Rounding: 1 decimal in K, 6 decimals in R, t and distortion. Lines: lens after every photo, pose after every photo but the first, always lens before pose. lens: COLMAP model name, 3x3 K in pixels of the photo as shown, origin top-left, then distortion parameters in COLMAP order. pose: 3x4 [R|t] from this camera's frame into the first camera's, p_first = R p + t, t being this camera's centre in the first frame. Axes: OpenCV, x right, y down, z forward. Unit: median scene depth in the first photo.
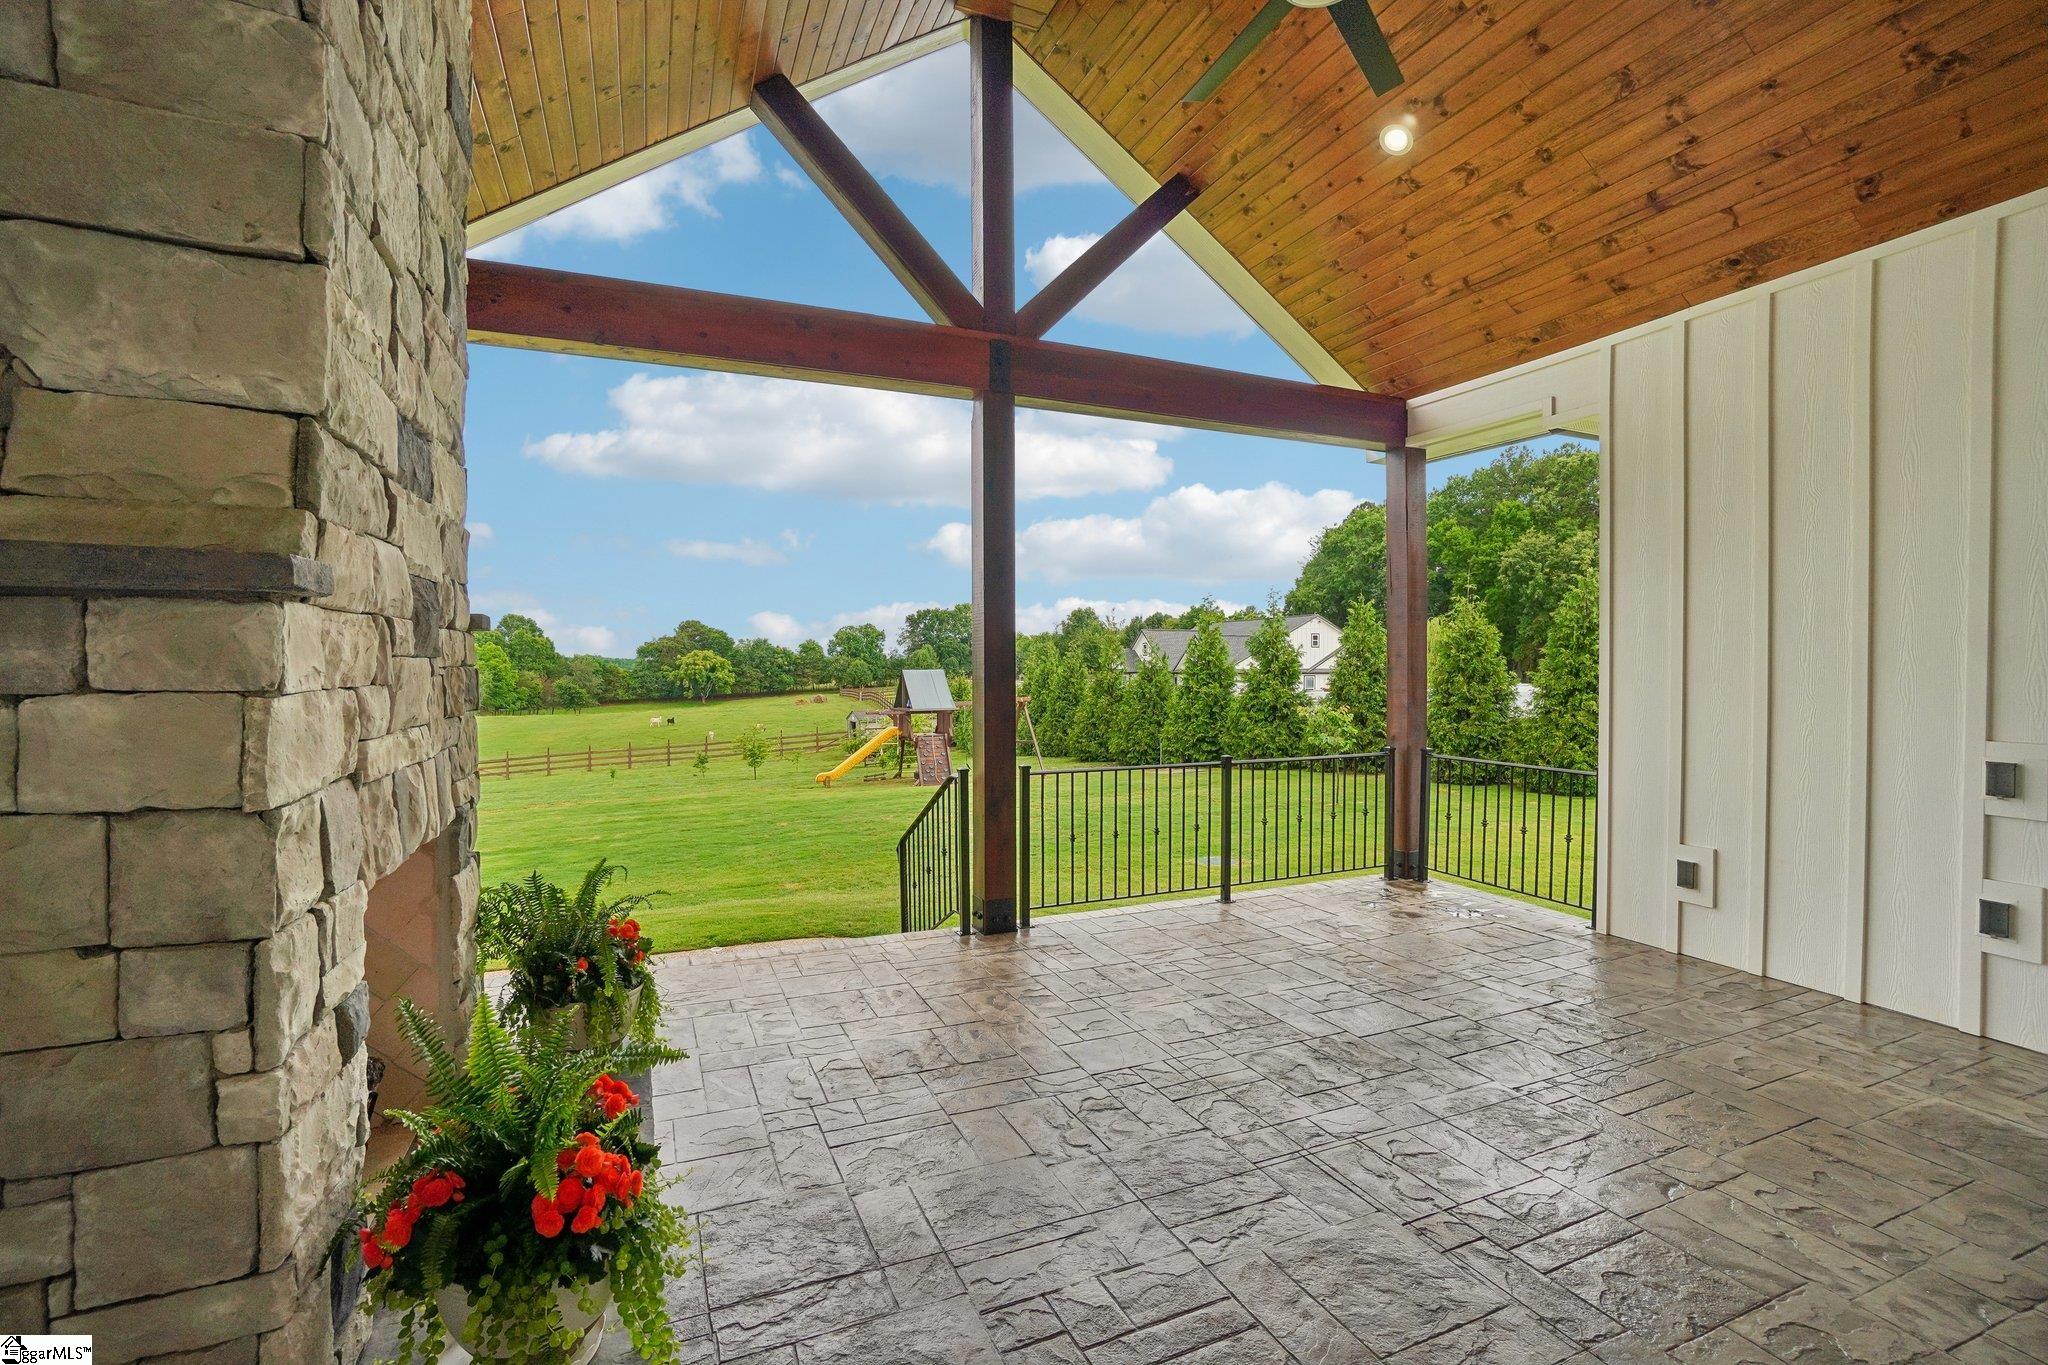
lens RADIAL K [[905.3, 0, 1023.8], [0, 905.3, 677.2], [0, 0, 1]] dist [-0.035161, 0.004908]
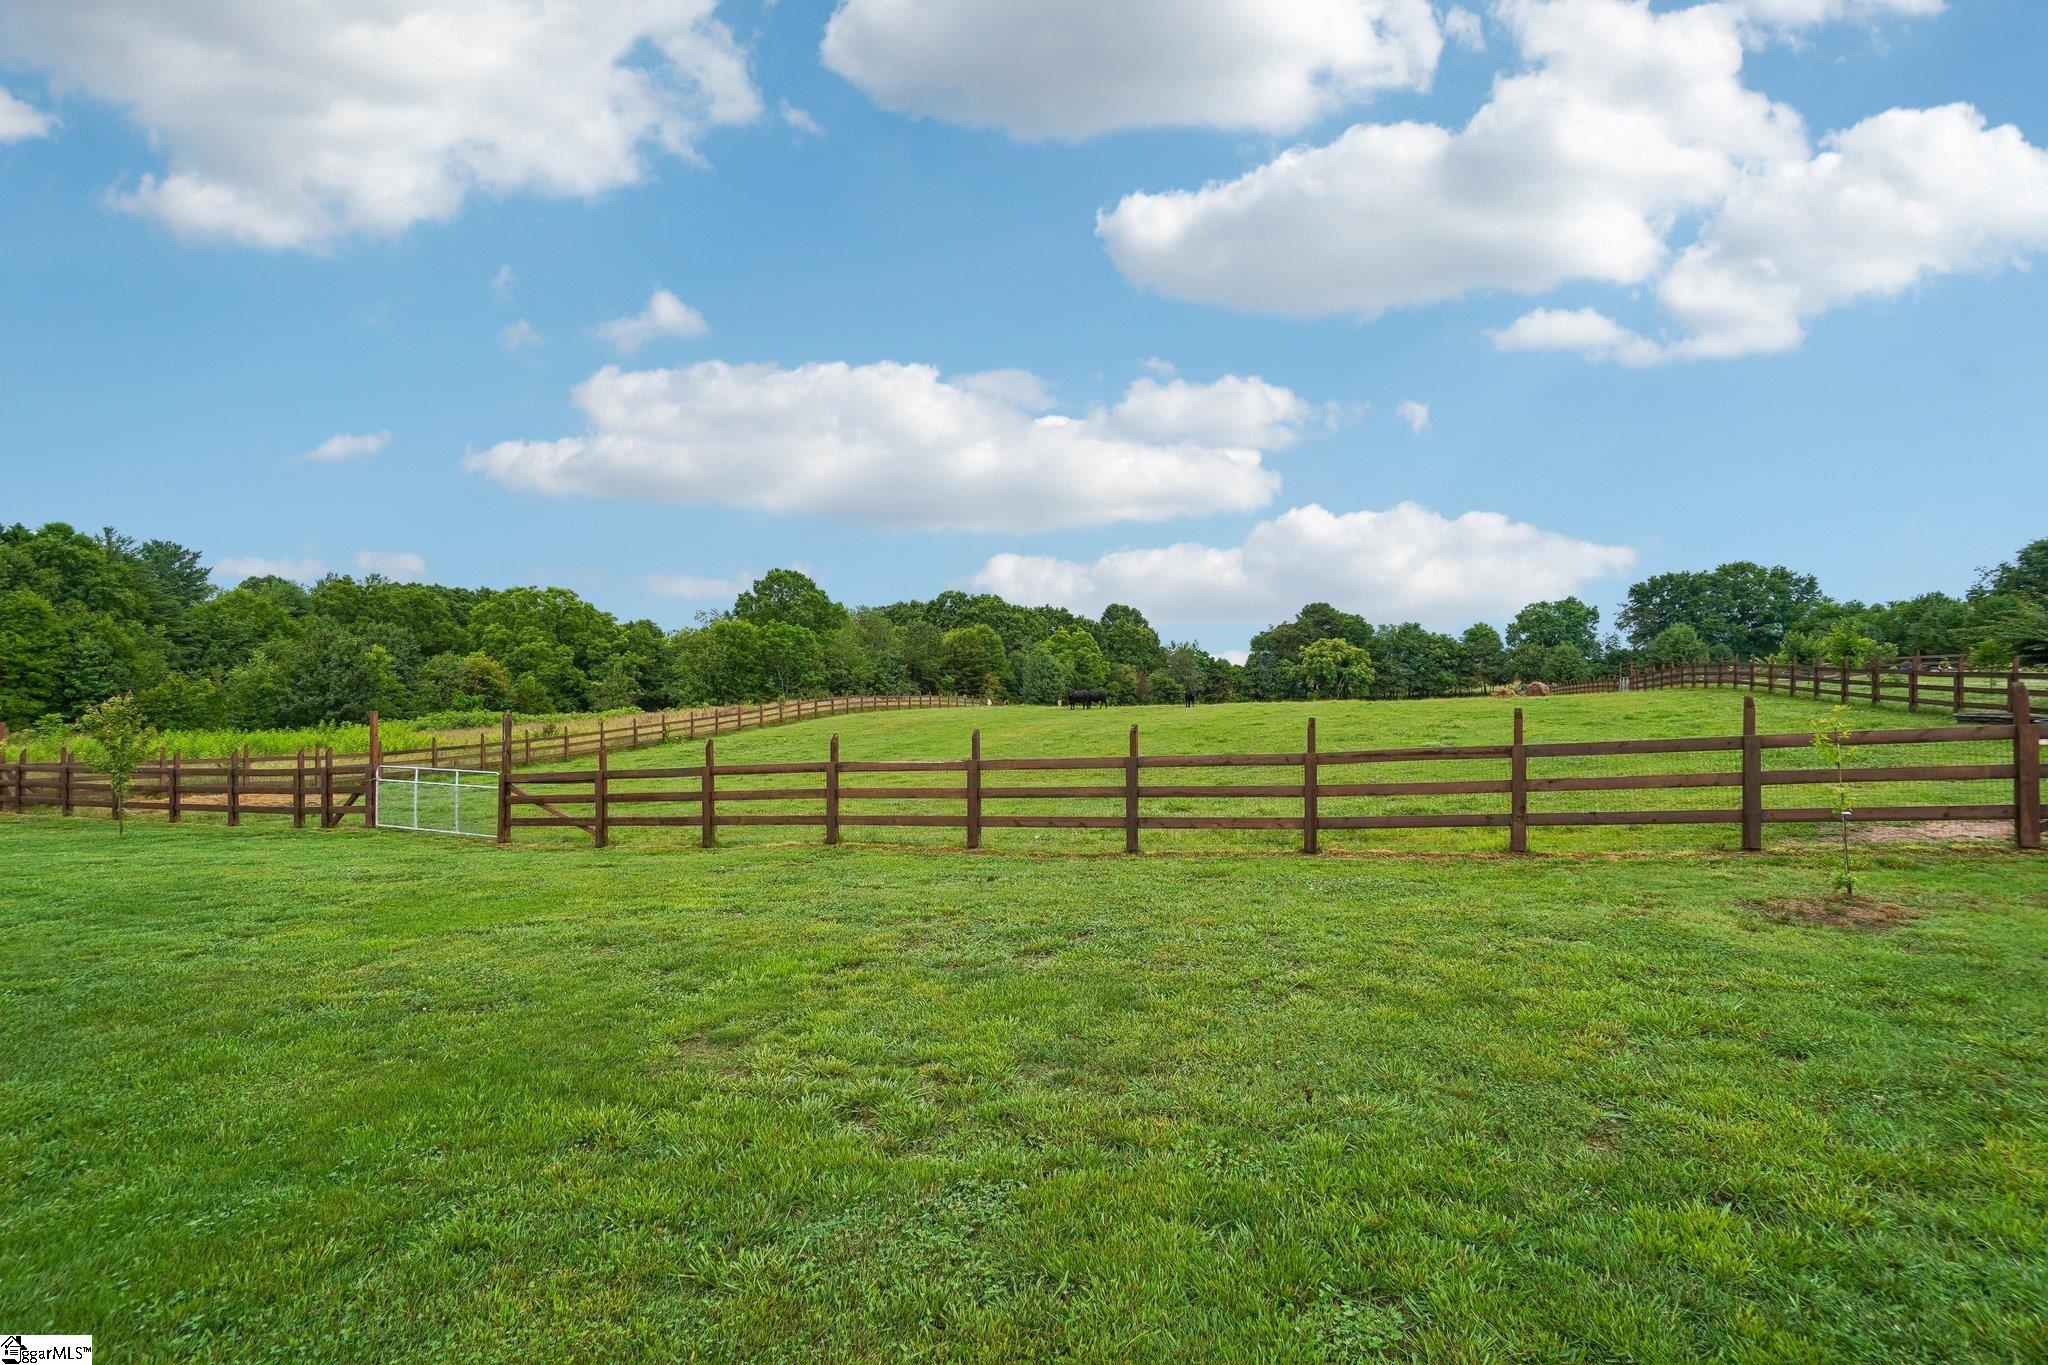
lens RADIAL K [[905.3, 0, 1024.9], [0, 905.3, 681.3], [0, 0, 1]] dist [-0.035161, 0.004908]
pose [[0.781973, -0.003719, -0.623302, -0.080941], [-0.006045, 0.999890, -0.013550, 0.017677], [0.623284, 0.014363, 0.781864, 0.233135]]
